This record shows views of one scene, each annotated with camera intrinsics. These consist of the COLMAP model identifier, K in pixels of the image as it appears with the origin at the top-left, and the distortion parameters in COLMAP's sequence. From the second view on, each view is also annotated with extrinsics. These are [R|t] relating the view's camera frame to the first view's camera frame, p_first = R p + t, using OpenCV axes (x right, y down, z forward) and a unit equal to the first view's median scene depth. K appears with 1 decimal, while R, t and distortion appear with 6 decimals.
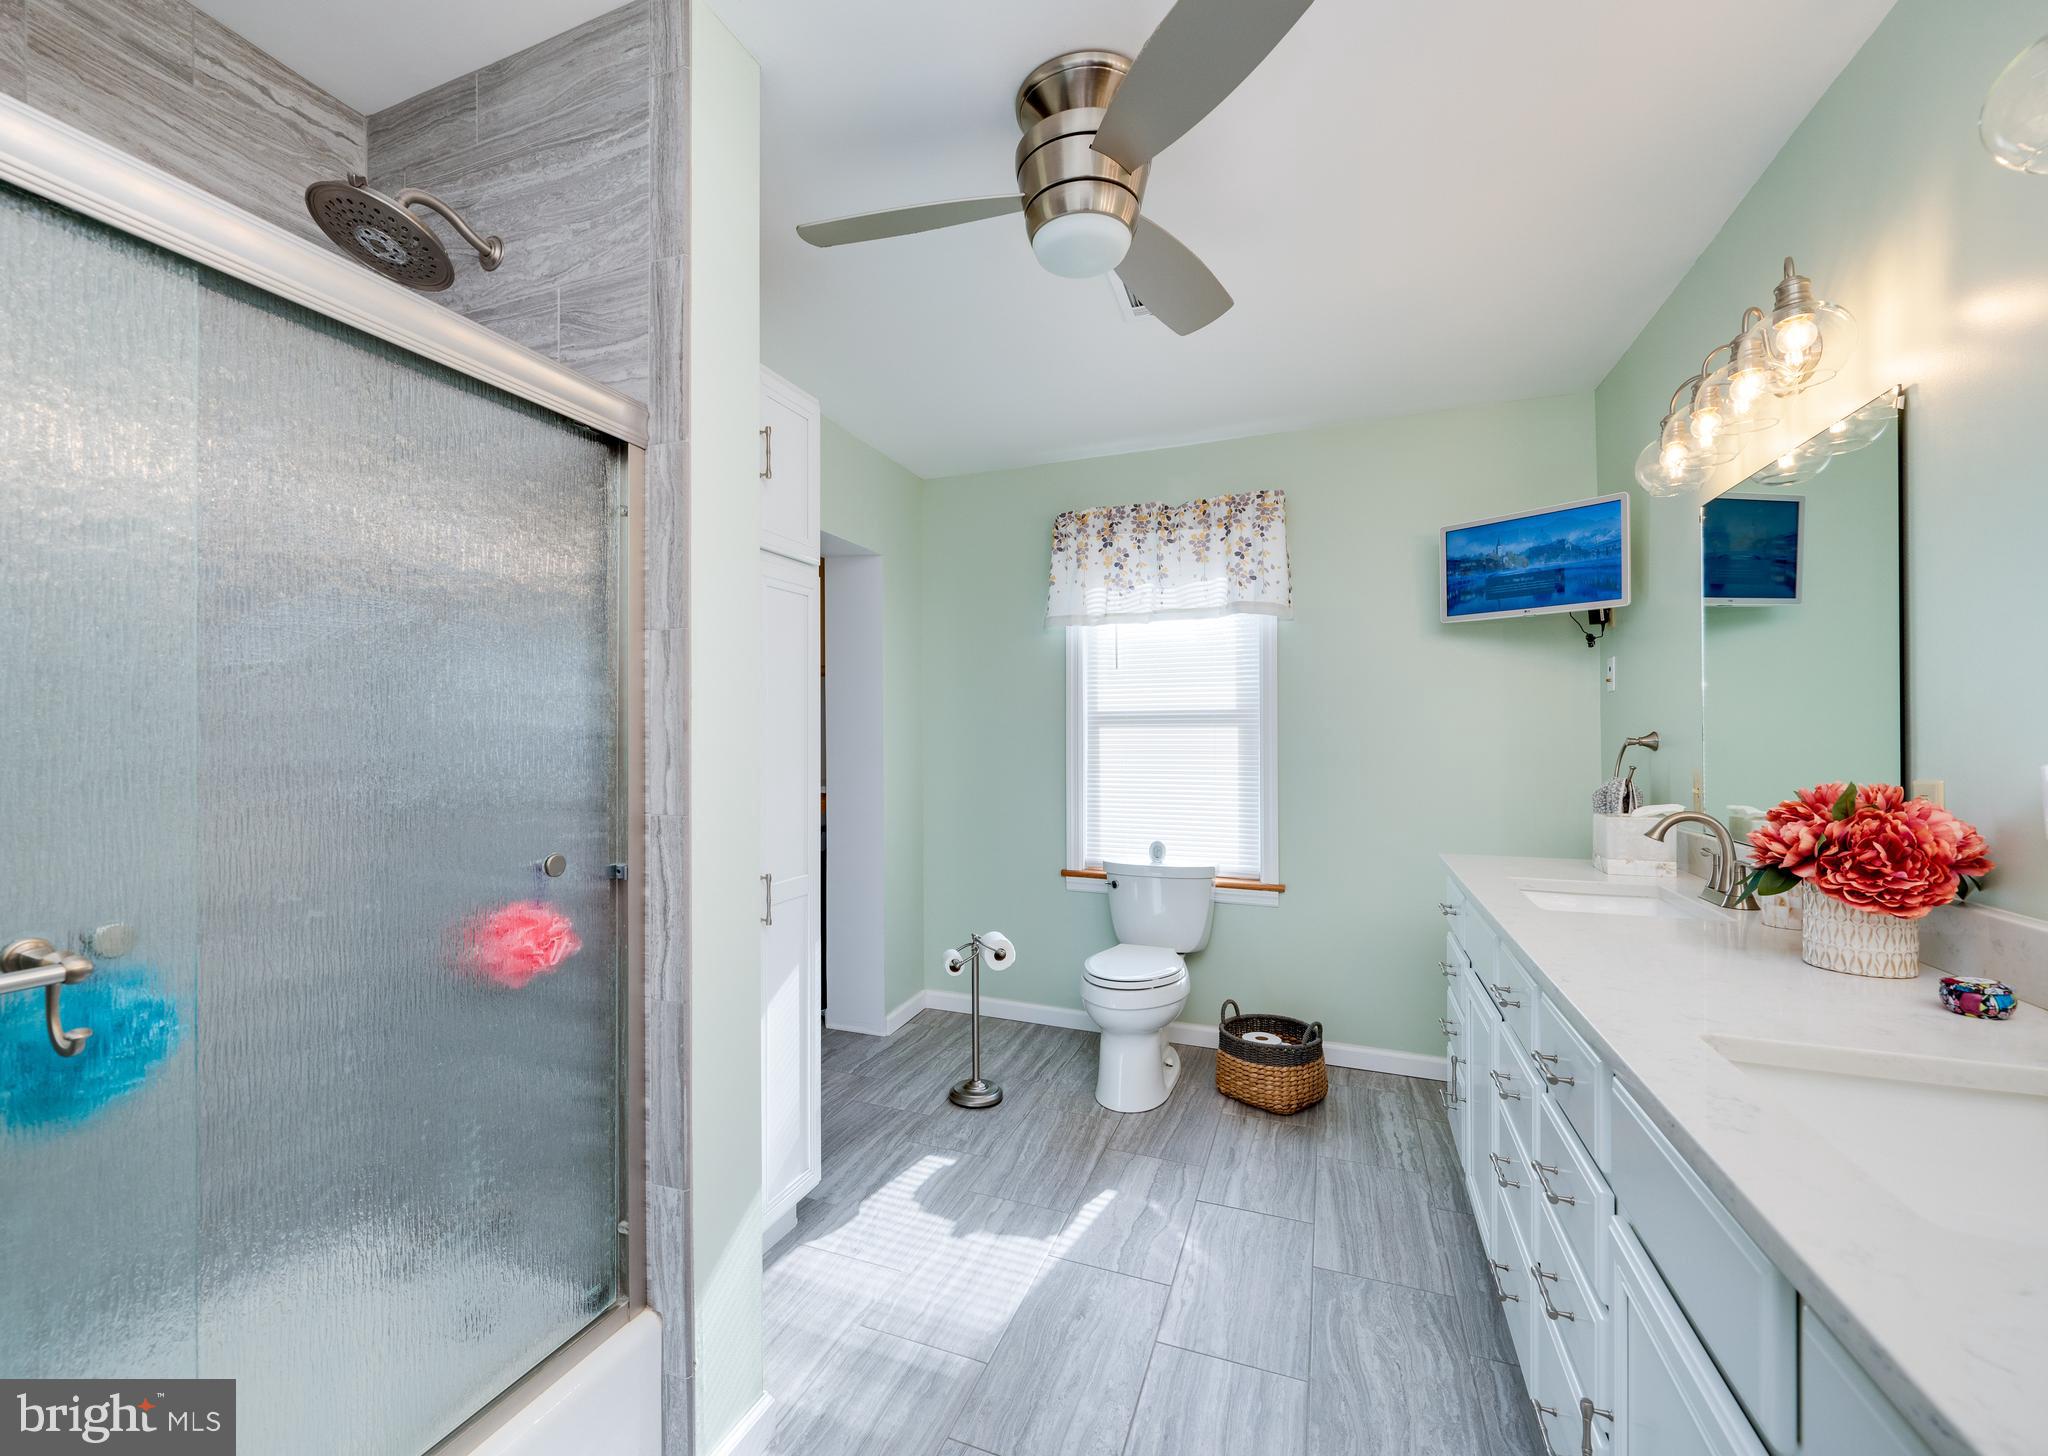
lens RADIAL K [[799.8, 0, 1005.7], [0, 799.8, 732.4], [0, 0, 1]] dist [-0.001758, -0.000257]
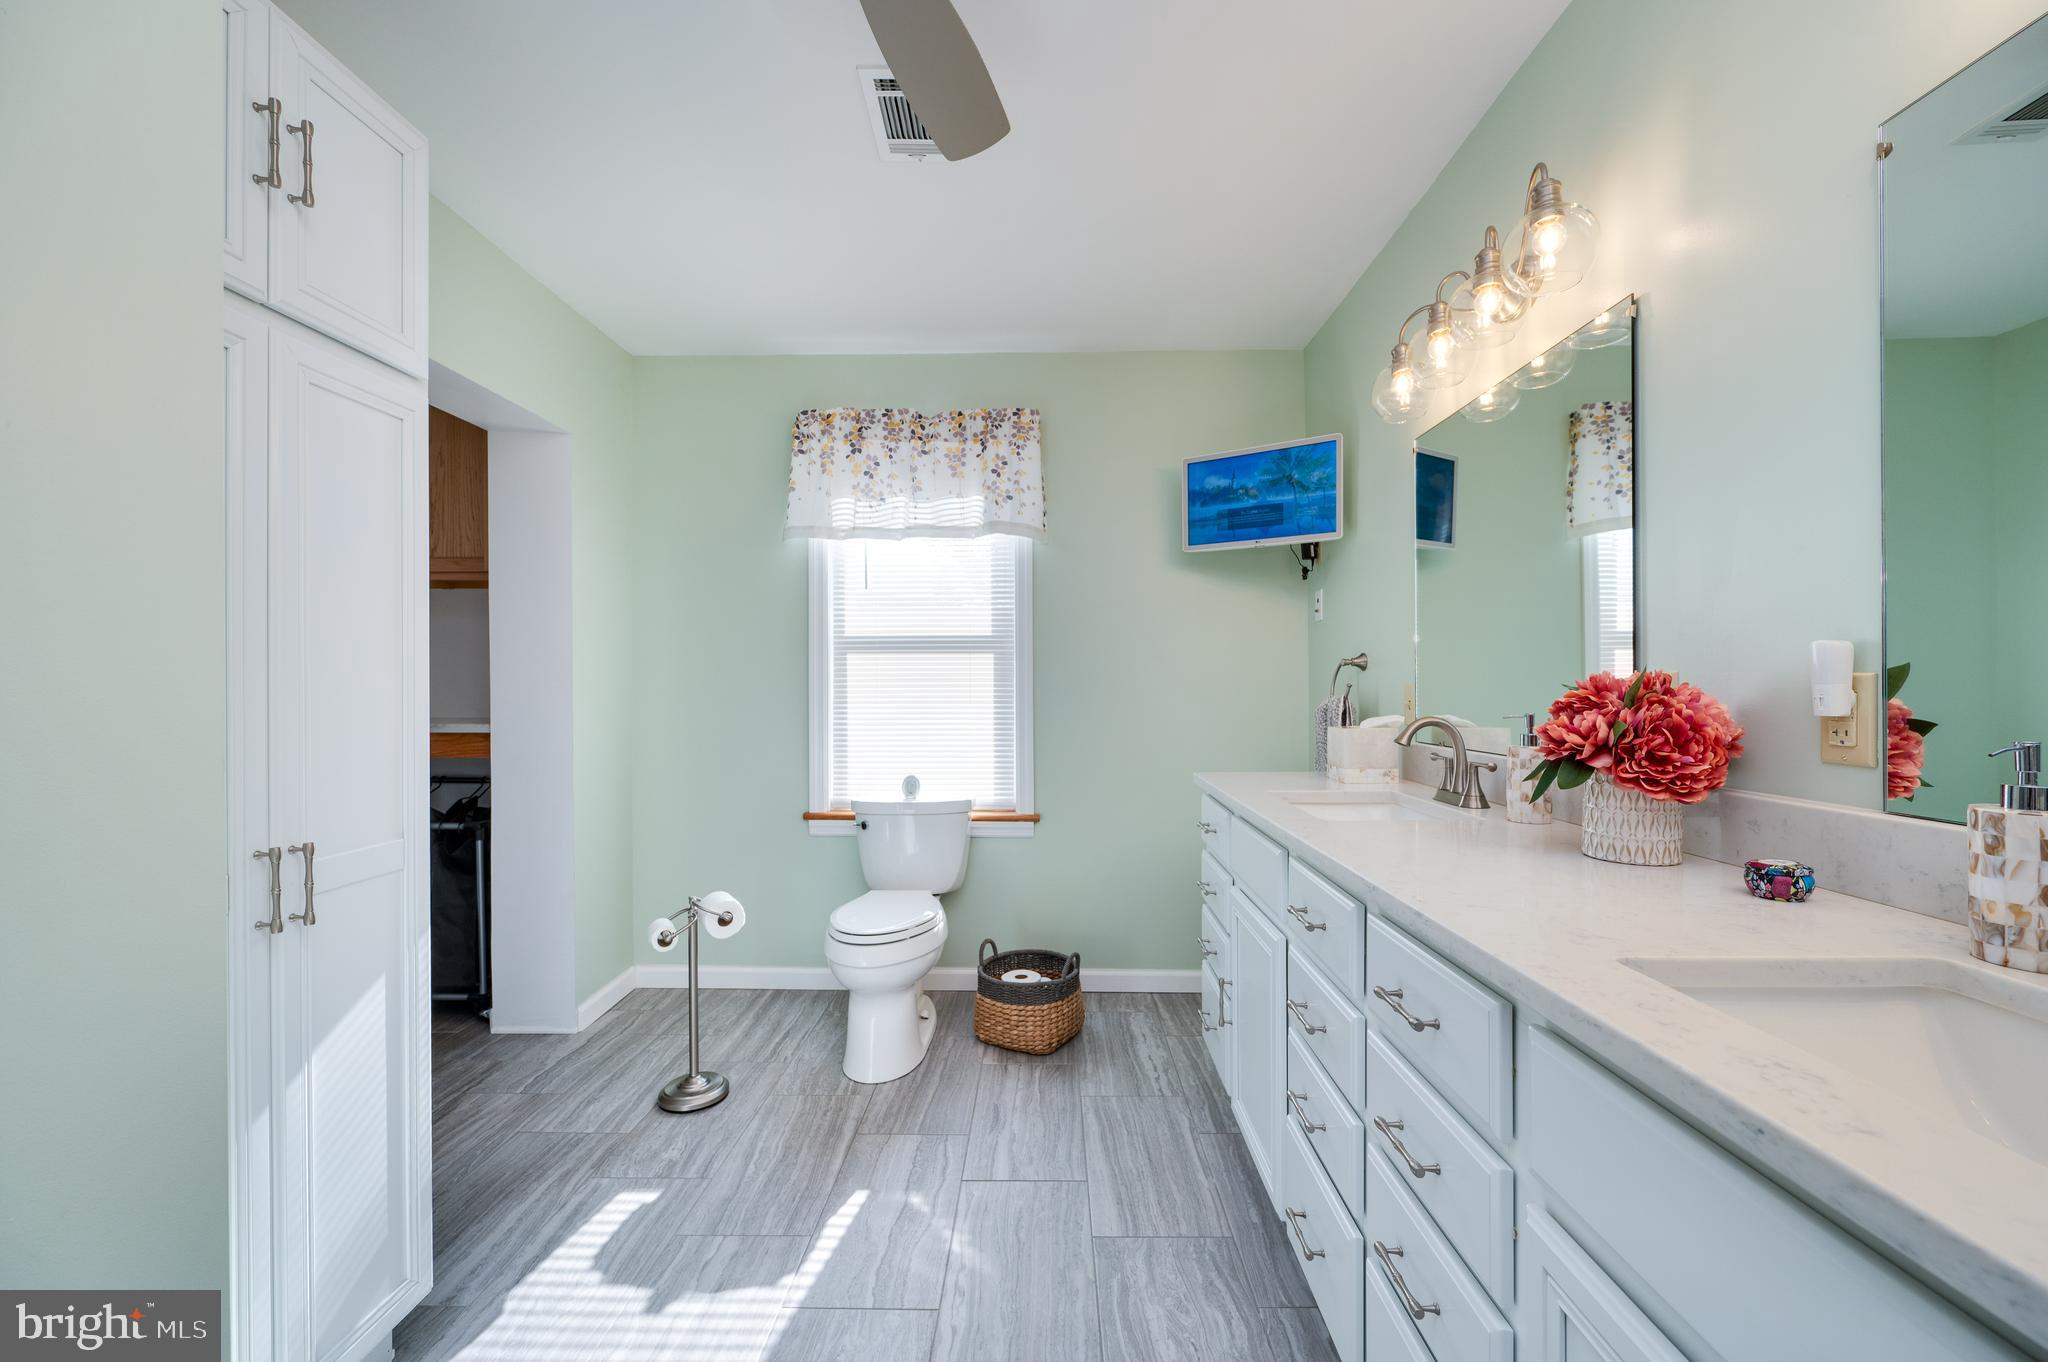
lens RADIAL K [[770.5, 0, 1025.3], [0, 770.5, 675.7], [0, 0, 1]] dist [-0.008759, -0.000074]
pose [[0.940944, -0.000369, 0.338563, 0.017216], [0.001347, 0.999996, -0.002653, 0.030837], [-0.338561, 0.002952, 0.940940, 0.156324]]
